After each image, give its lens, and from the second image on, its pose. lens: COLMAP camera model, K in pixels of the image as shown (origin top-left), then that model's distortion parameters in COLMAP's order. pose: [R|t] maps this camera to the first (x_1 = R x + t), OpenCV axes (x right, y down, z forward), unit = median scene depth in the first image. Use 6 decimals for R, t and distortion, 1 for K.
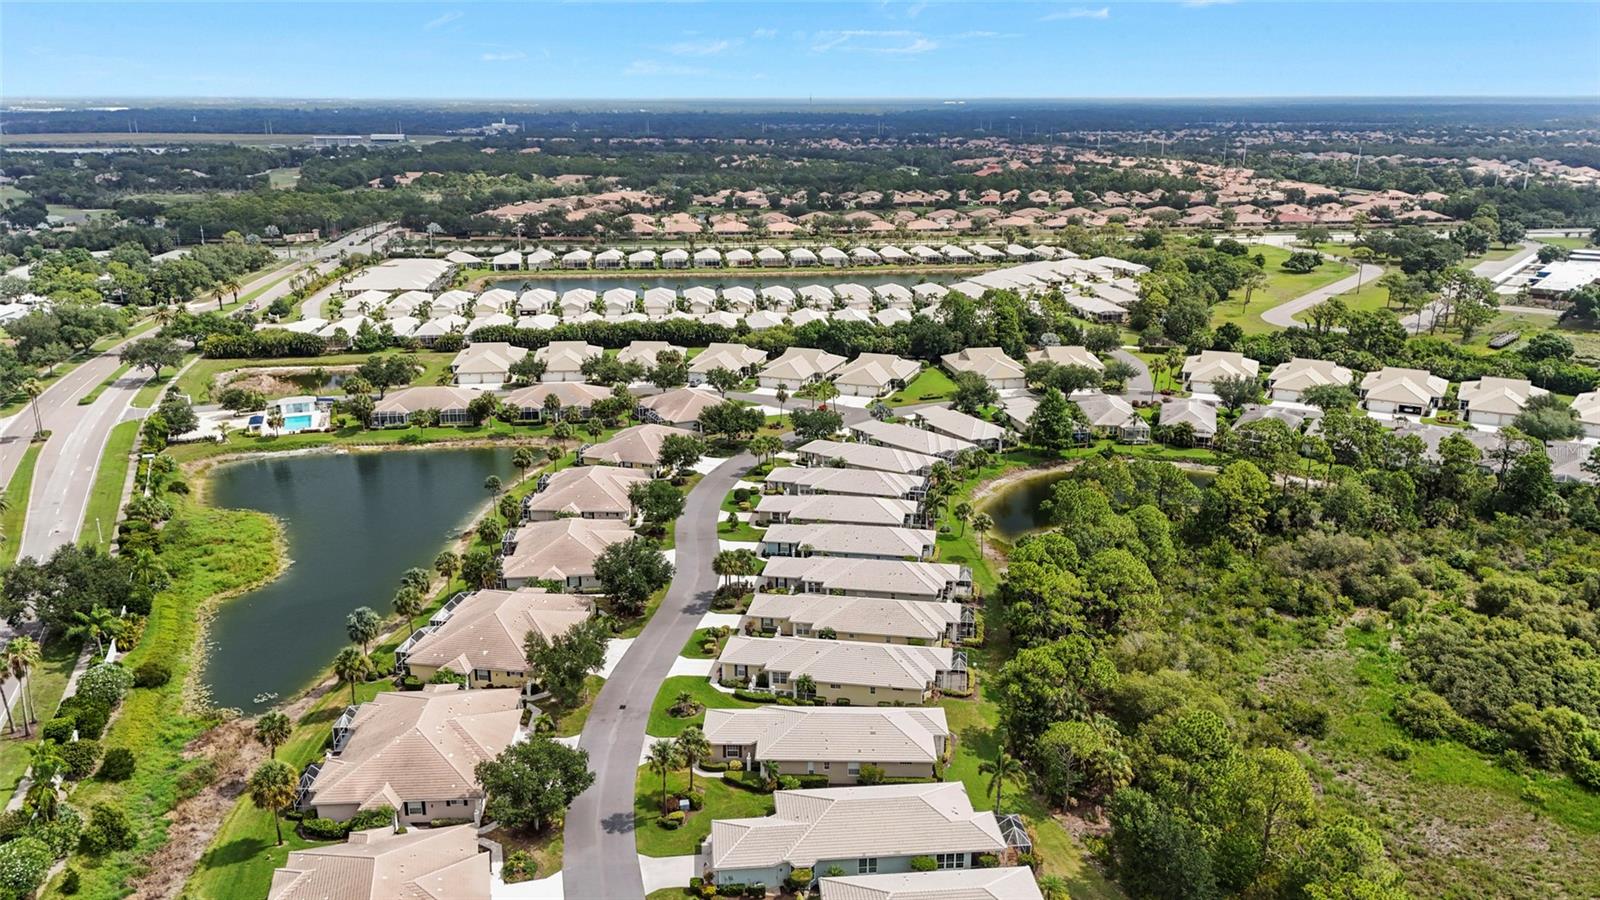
lens RADIAL K [[1174.2, 0, 802.7], [0, 1174.2, 446.5], [0, 0, 1]] dist [0.067870, -0.063537]
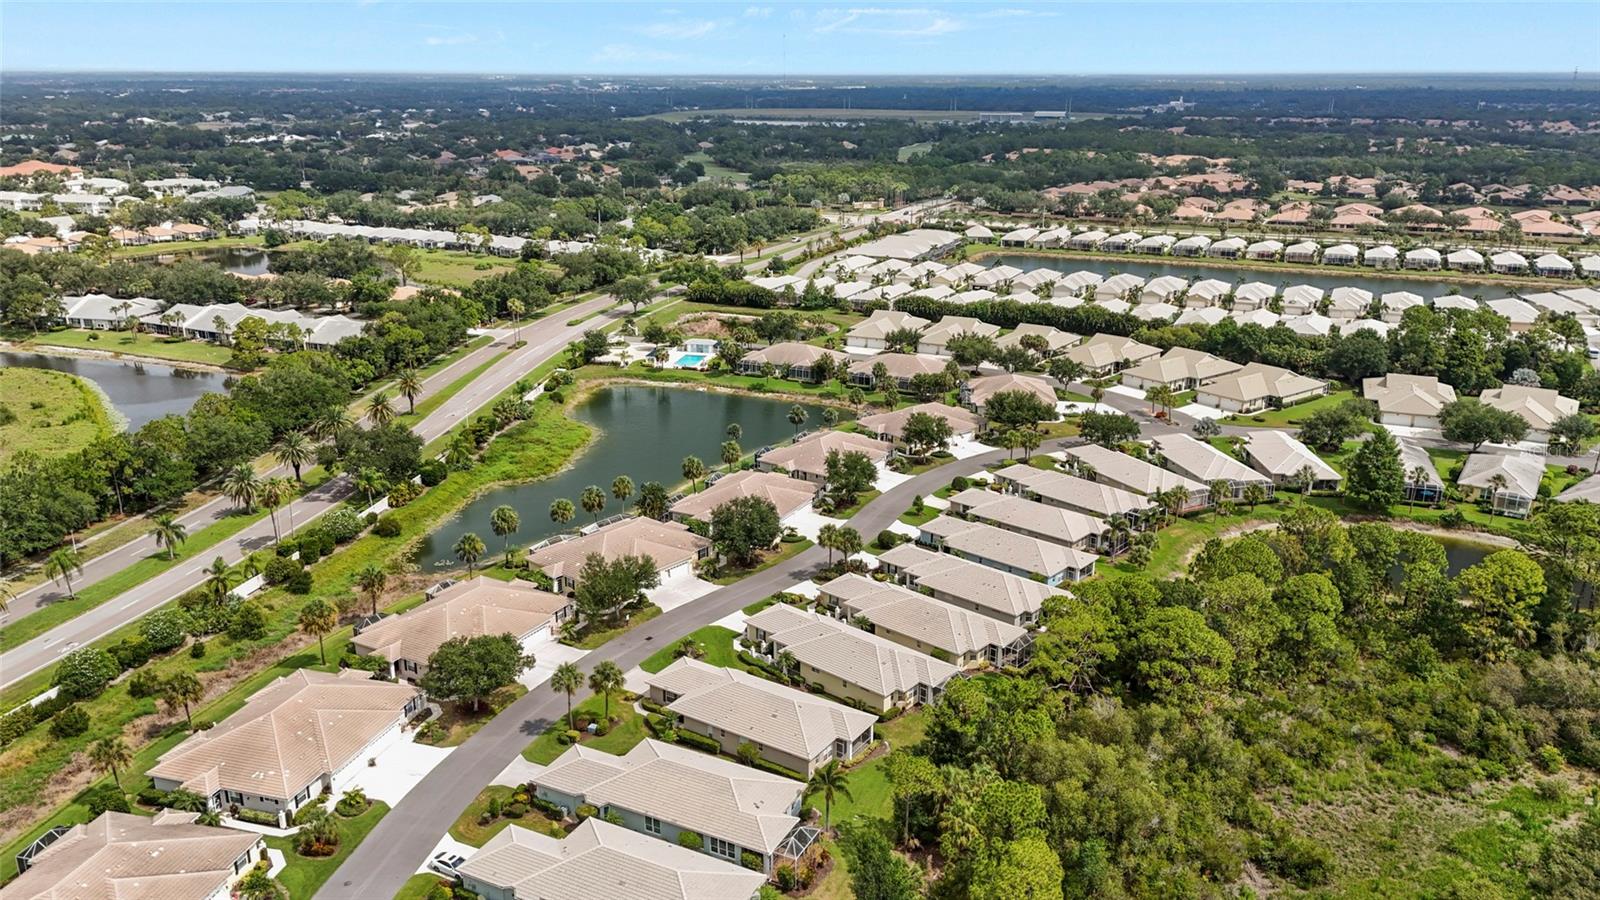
lens RADIAL K [[1174.2, 0, 807.8], [0, 1174.2, 459.1], [0, 0, 1]] dist [0.067870, -0.063537]
pose [[0.847837, 0.166236, -0.503525, 0.216950], [-0.152577, 0.985909, 0.068582, -0.017536], [0.507831, 0.018680, 0.861254, 0.059989]]
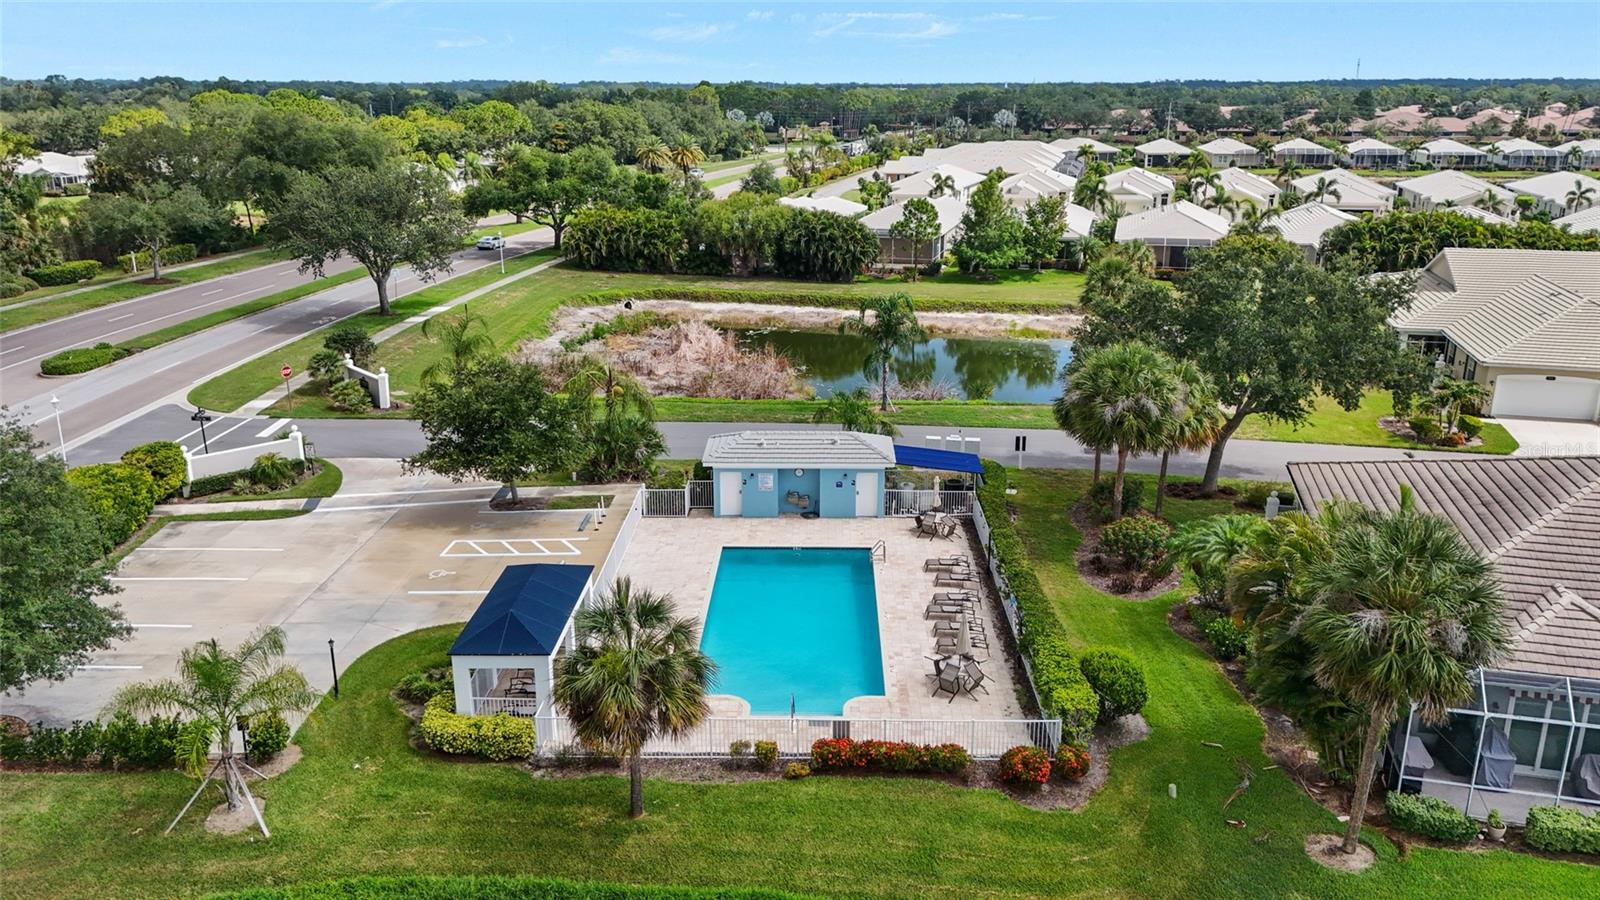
lens RADIAL K [[1174.2, 0, 811.3], [0, 1174.2, 451.2], [0, 0, 1]] dist [0.067870, -0.063537]
pose [[0.930237, 0.107611, -0.350826, -0.305484], [-0.103967, 0.994150, 0.029267, -0.037521], [0.351923, 0.009249, 0.935983, 0.703499]]
